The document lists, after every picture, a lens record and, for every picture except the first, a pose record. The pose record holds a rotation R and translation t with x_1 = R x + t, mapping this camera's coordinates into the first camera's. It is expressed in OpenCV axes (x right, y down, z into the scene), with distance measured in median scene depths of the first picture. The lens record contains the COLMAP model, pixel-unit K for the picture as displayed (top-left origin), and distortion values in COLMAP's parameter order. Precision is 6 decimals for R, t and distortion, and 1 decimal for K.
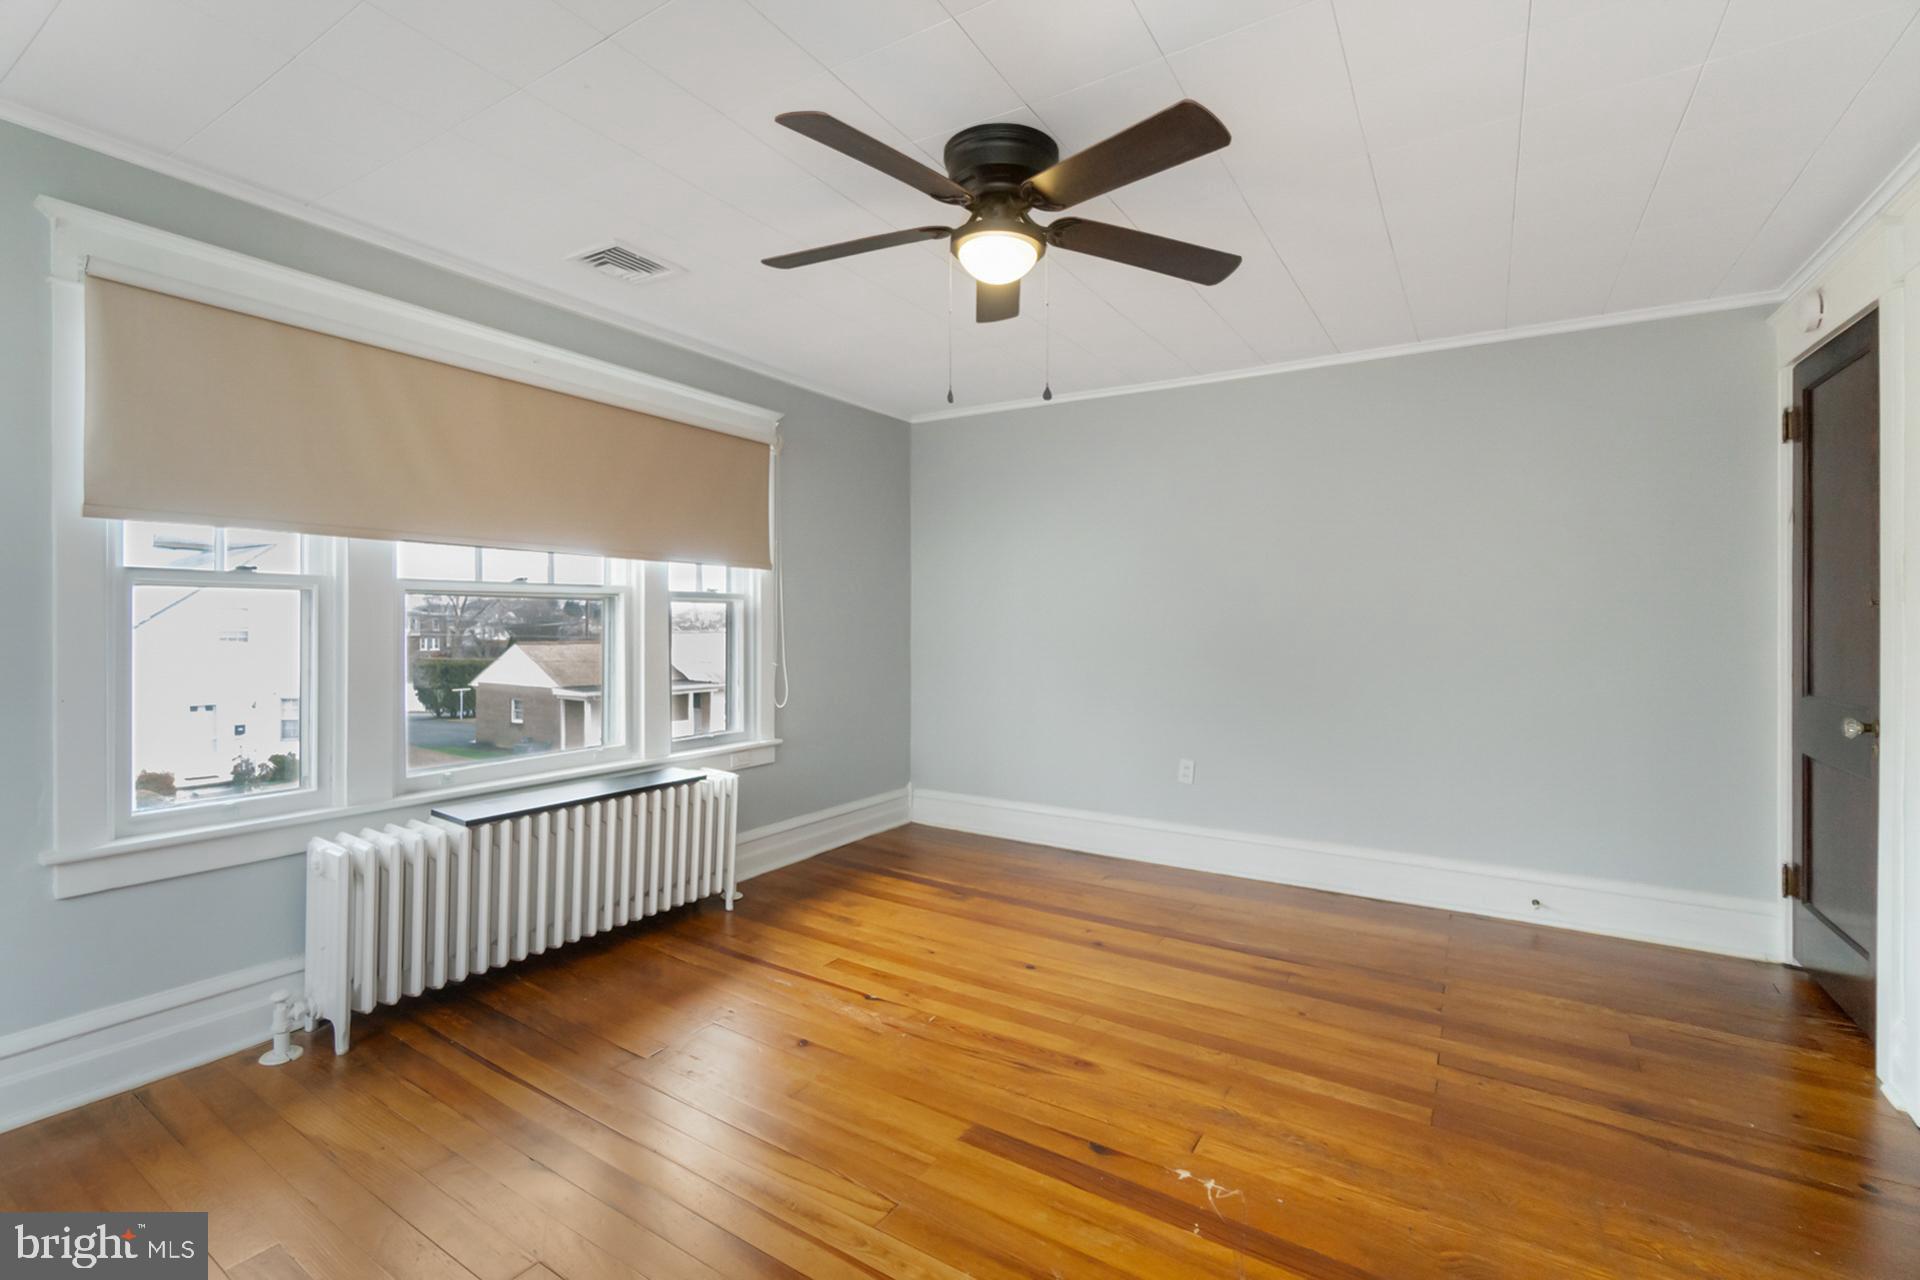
lens RADIAL K [[846.3, 0, 920.1], [0, 846.3, 616.7], [0, 0, 1]] dist [-0.003211, 0.000235]
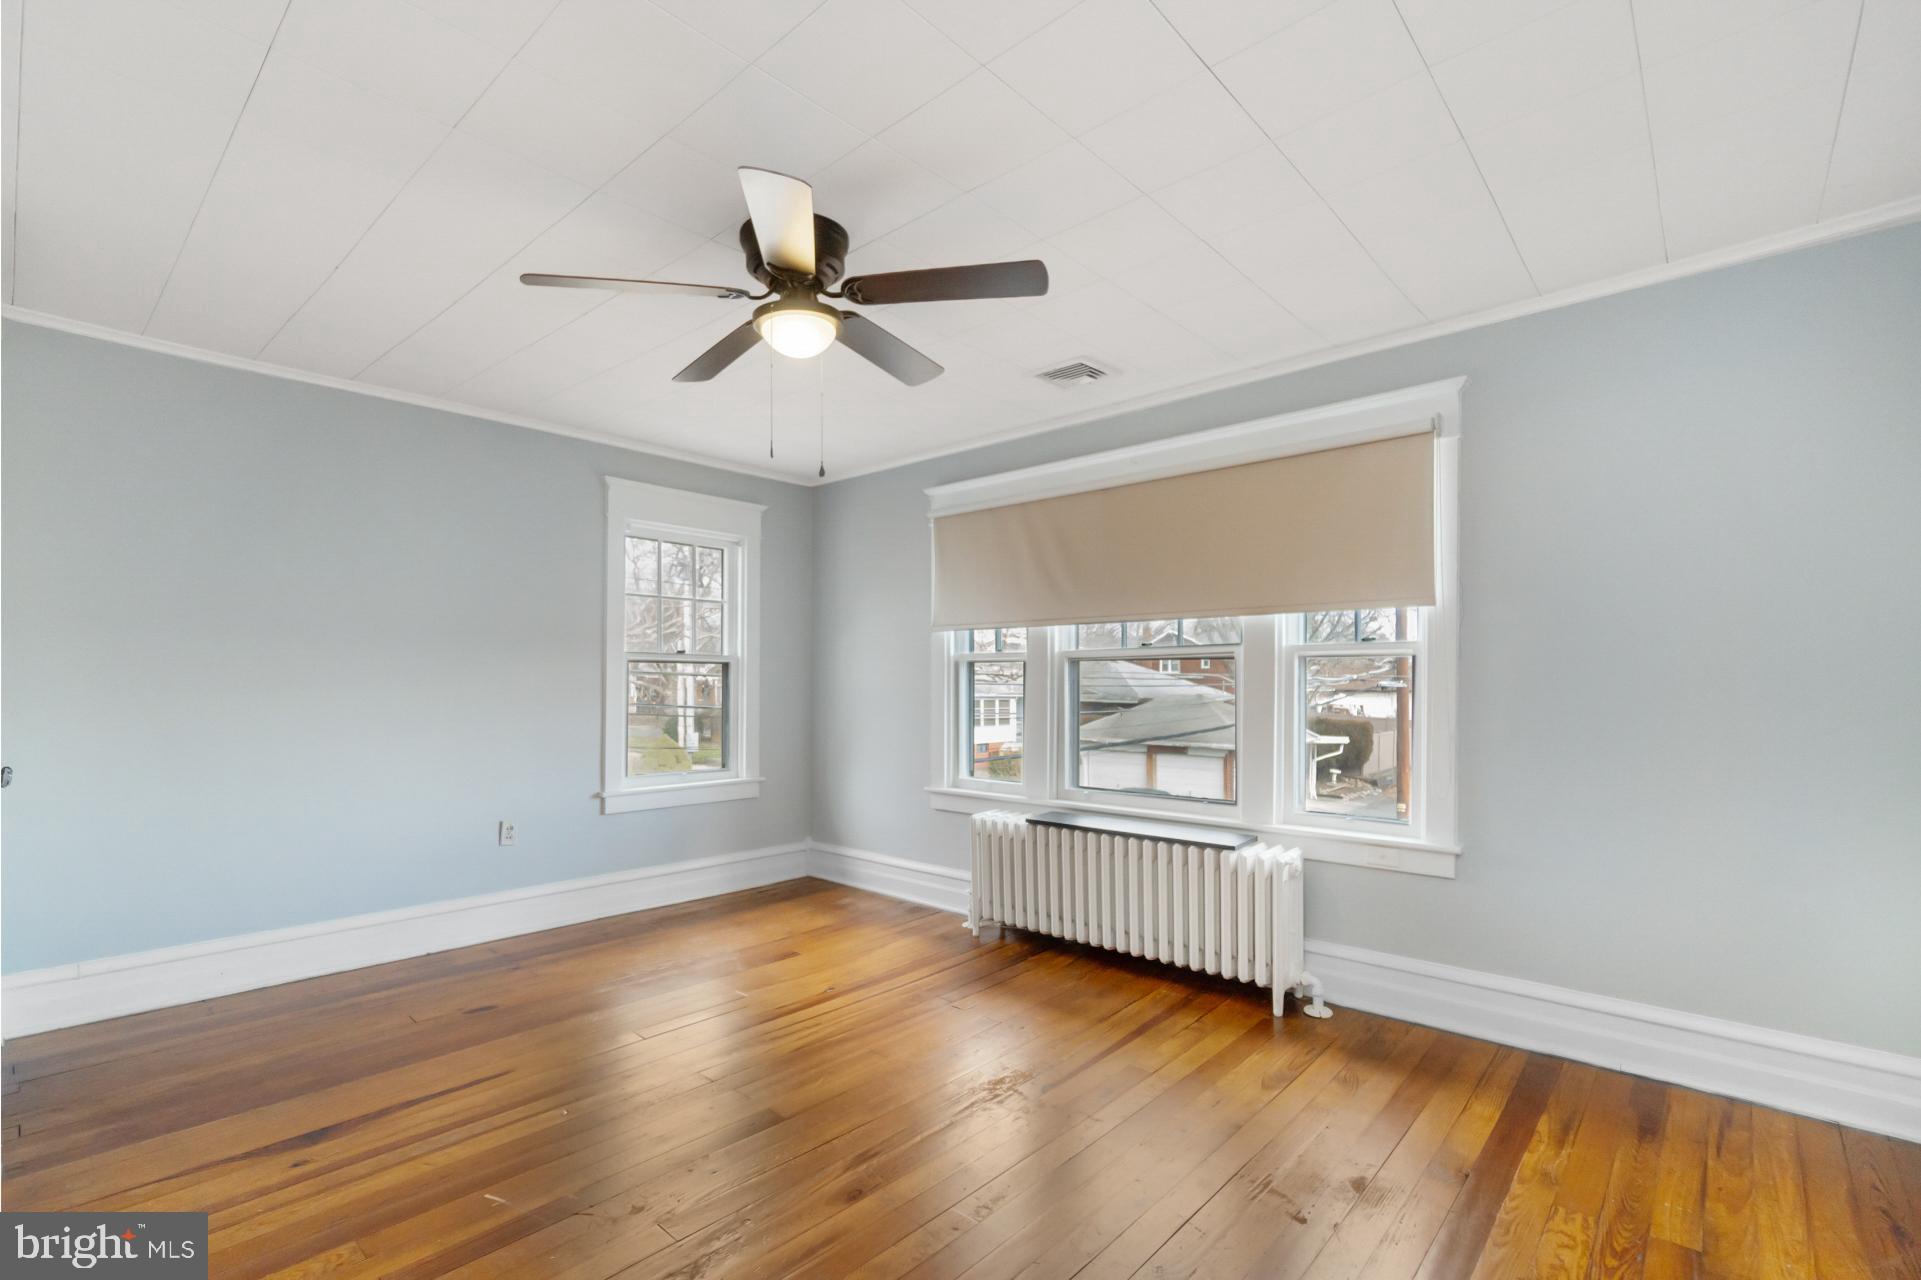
lens RADIAL K [[859.6, 0, 962.6], [0, 859.6, 681.2], [0, 0, 1]] dist [-0.001021, 0.000054]
pose [[-0.140325, -0.007498, -0.990077, 0.625116], [0.007210, 0.999937, -0.008595, 0.013141], [0.990079, -0.008345, -0.140262, 0.740978]]
